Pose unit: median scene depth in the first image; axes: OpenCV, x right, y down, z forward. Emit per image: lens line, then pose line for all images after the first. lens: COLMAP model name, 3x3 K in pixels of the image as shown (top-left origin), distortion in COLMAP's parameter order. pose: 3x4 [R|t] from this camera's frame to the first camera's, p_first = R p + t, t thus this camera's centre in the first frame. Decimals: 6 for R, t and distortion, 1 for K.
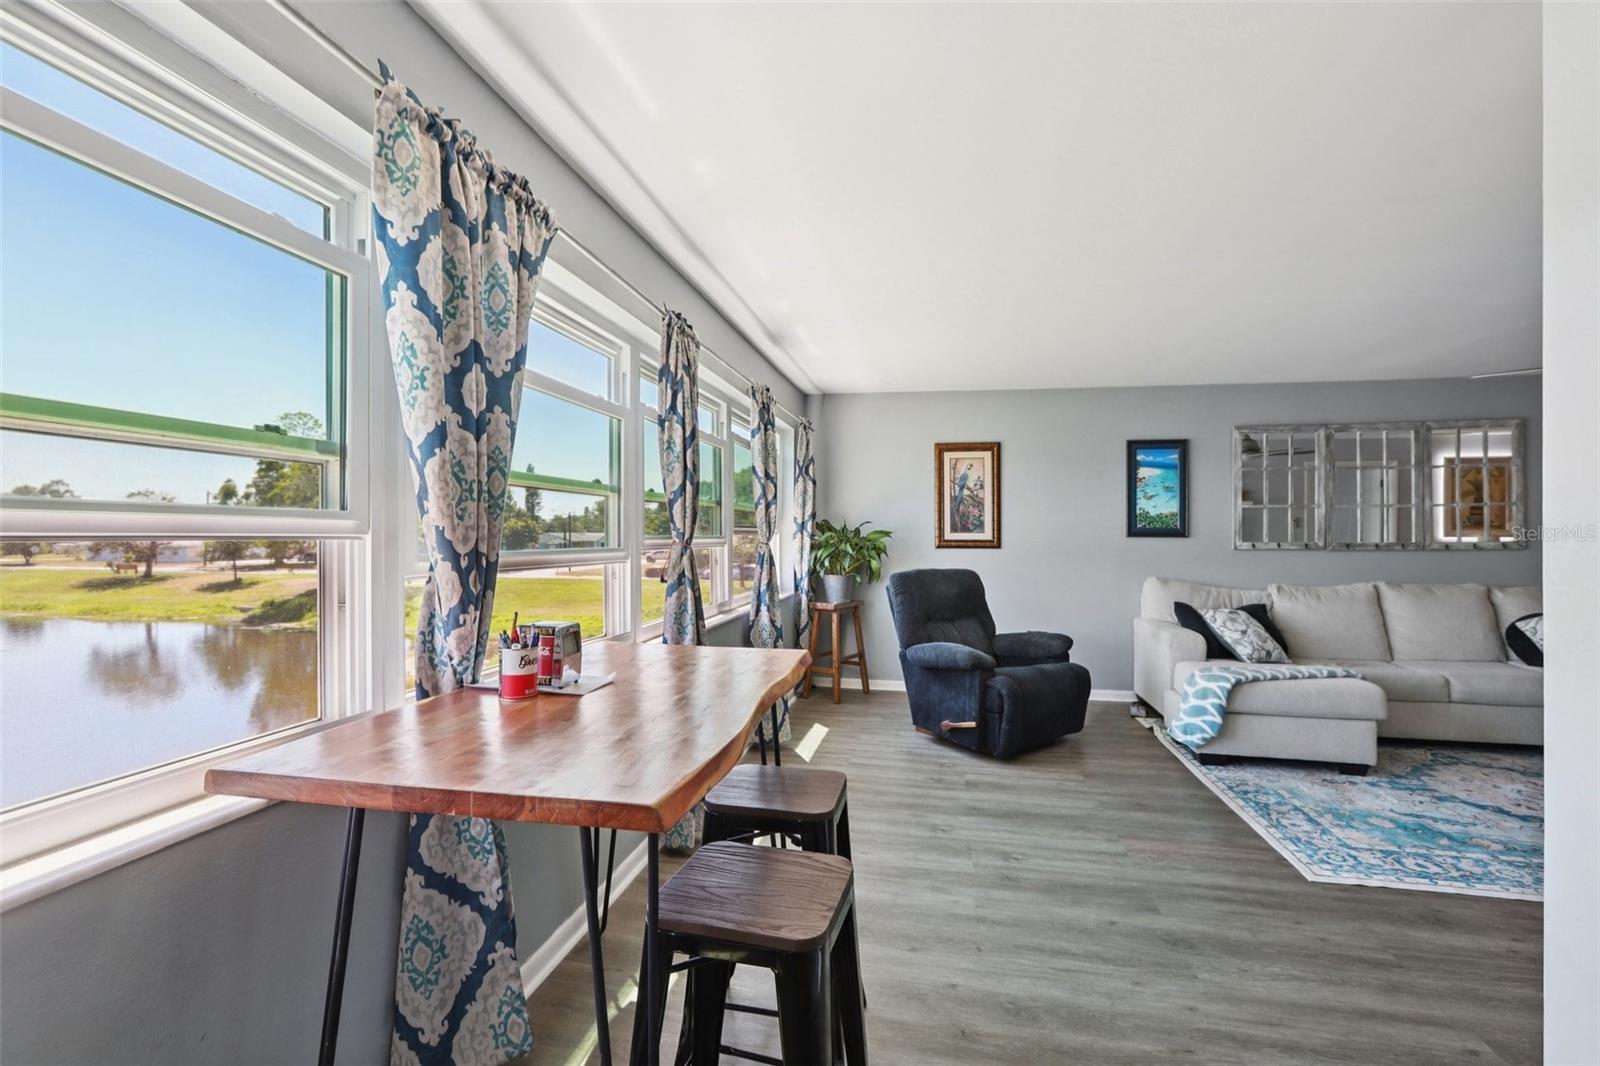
lens RADIAL K [[734.4, 0, 768.2], [0, 734.4, 521.9], [0, 0, 1]] dist [-0.035767, 0.014723]
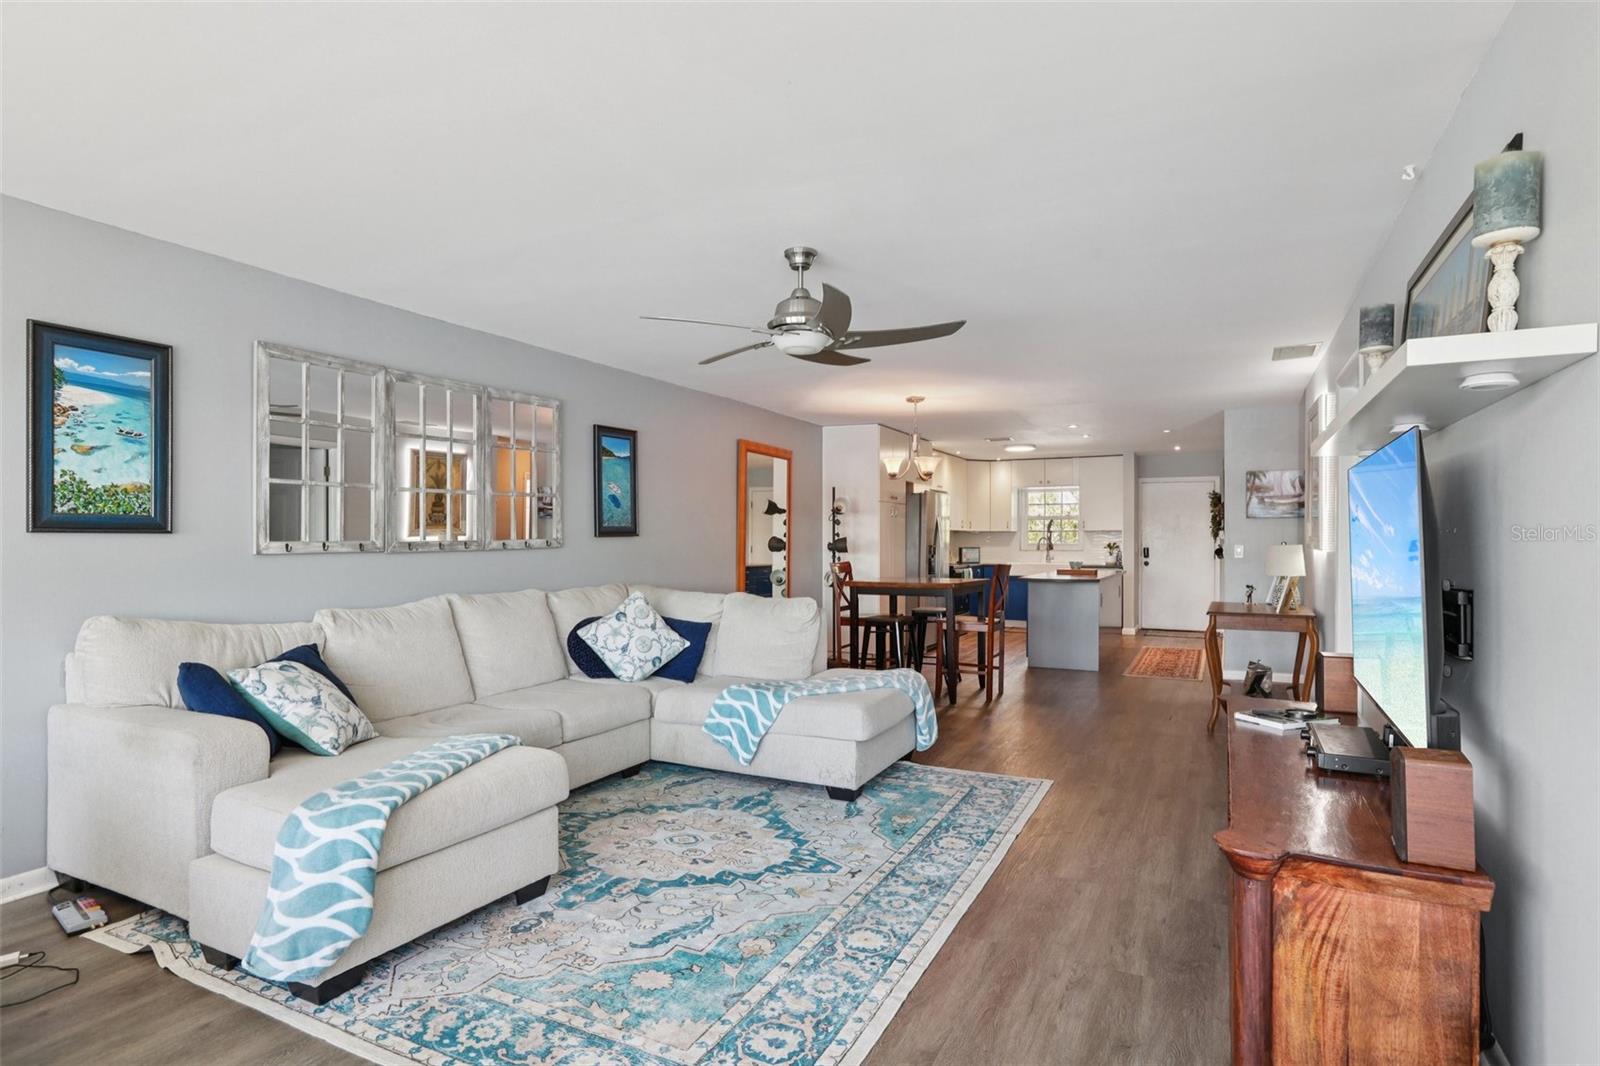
lens RADIAL K [[830.8, 0, 816.6], [0, 830.8, 545.8], [0, 0, 1]] dist [-0.023196, 0.011805]
pose [[0.235010, -0.010036, 0.971941, 0.151974], [-0.012097, 0.999839, 0.013249, 0.022779], [-0.971918, -0.014872, 0.234851, 0.558184]]
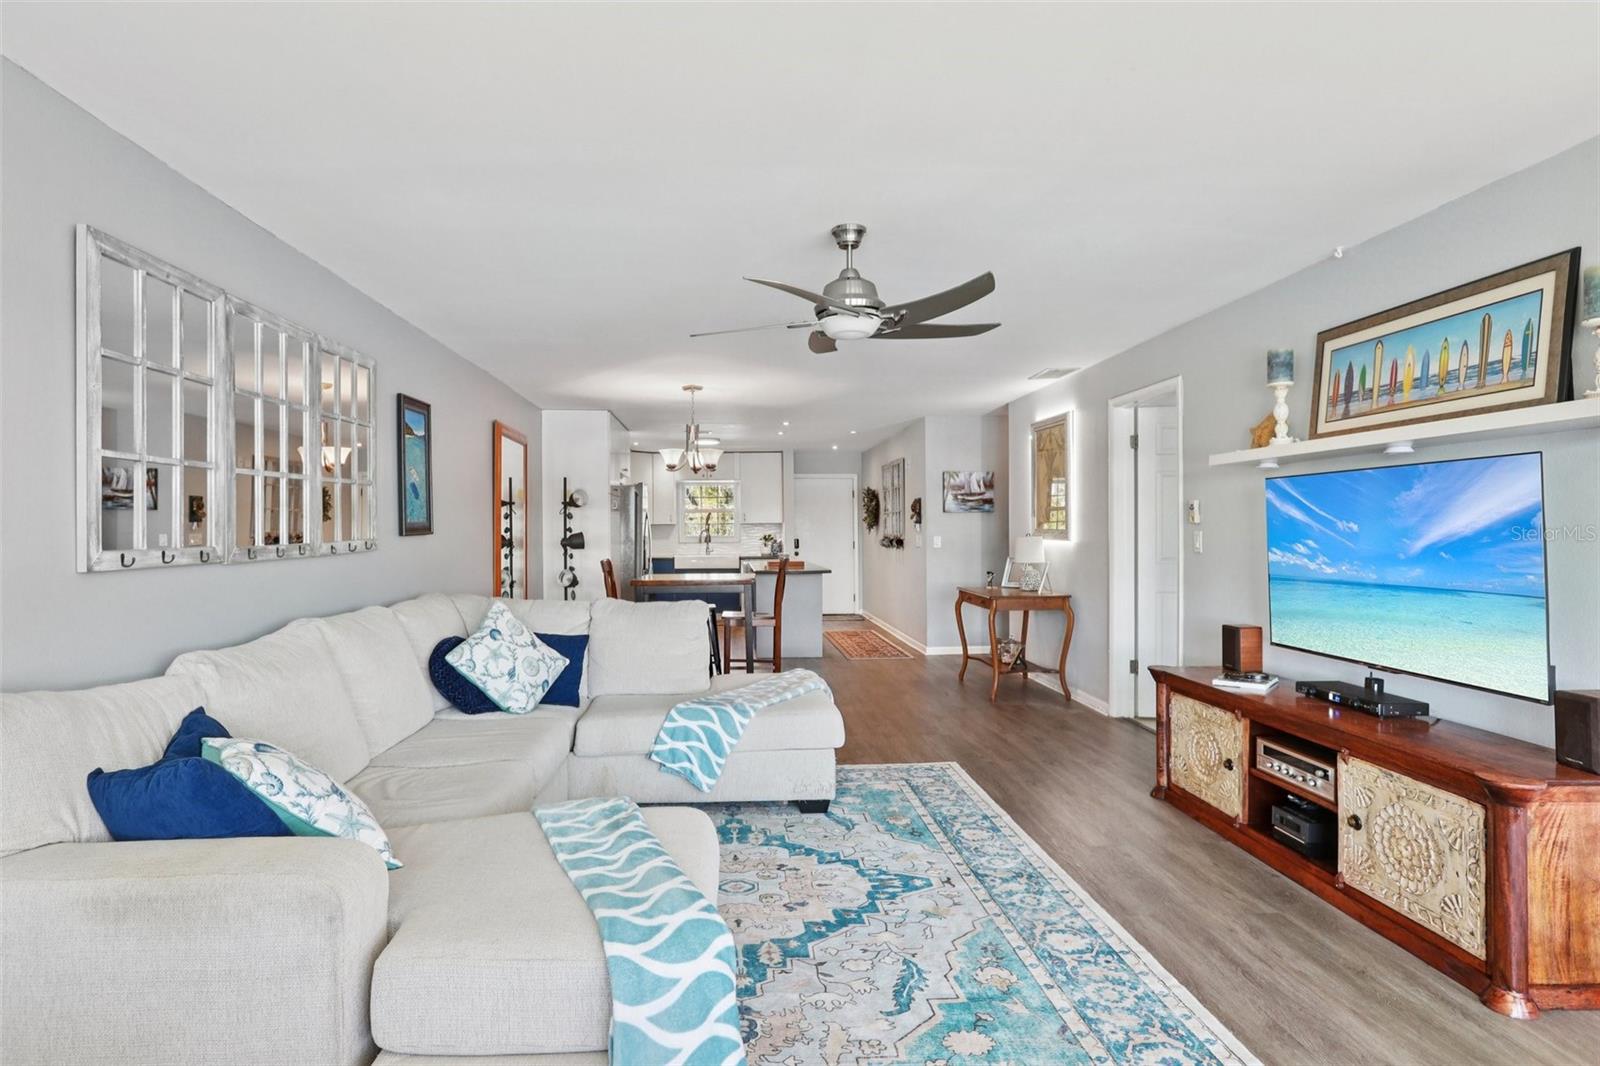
lens RADIAL K [[830.8, 0, 762.6], [0, 830.8, 540.1], [0, 0, 1]] dist [-0.023196, 0.011805]
pose [[-0.257990, -0.012953, 0.966061, 0.230084], [-0.005914, 0.999913, 0.011828, 0.020491], [-0.966129, -0.002662, -0.258044, 1.053778]]
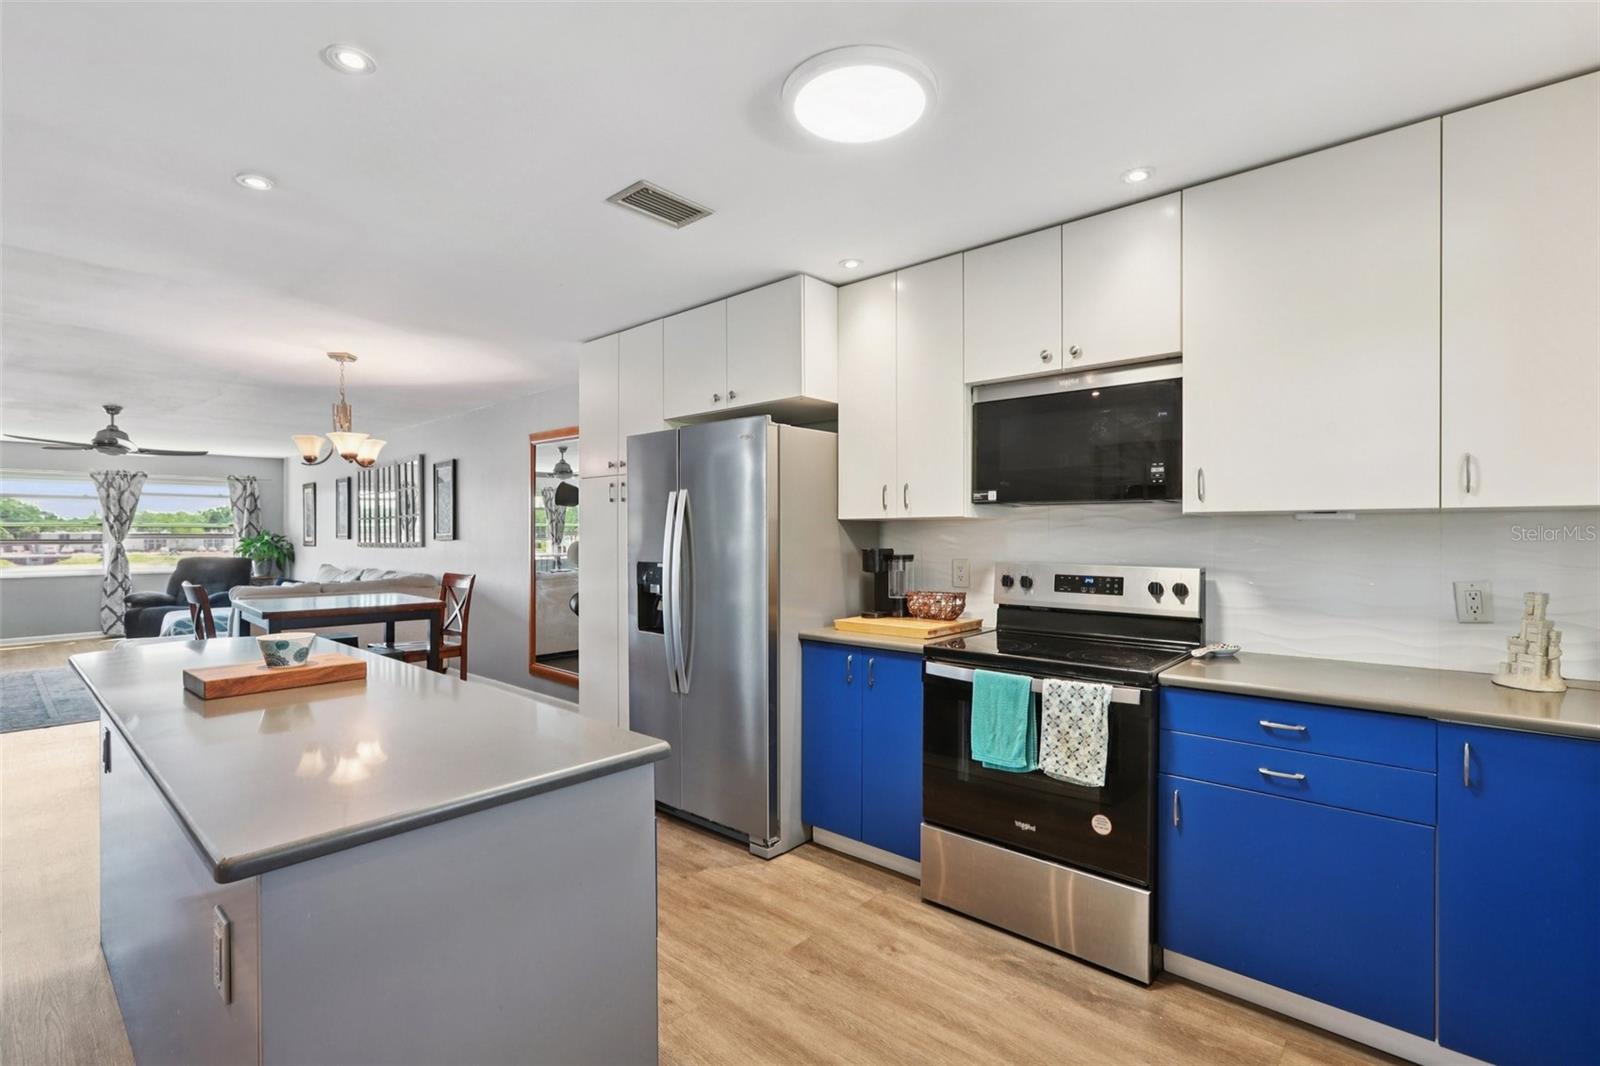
lens RADIAL K [[734.4, 0, 807.3], [0, 734.4, 532.4], [0, 0, 1]] dist [-0.035767, 0.014723]
pose [[0.878434, -0.006961, -0.477812, 3.007375], [0.011906, 0.999902, 0.007321, 0.009455], [0.477715, -0.012120, 0.878431, 0.129646]]
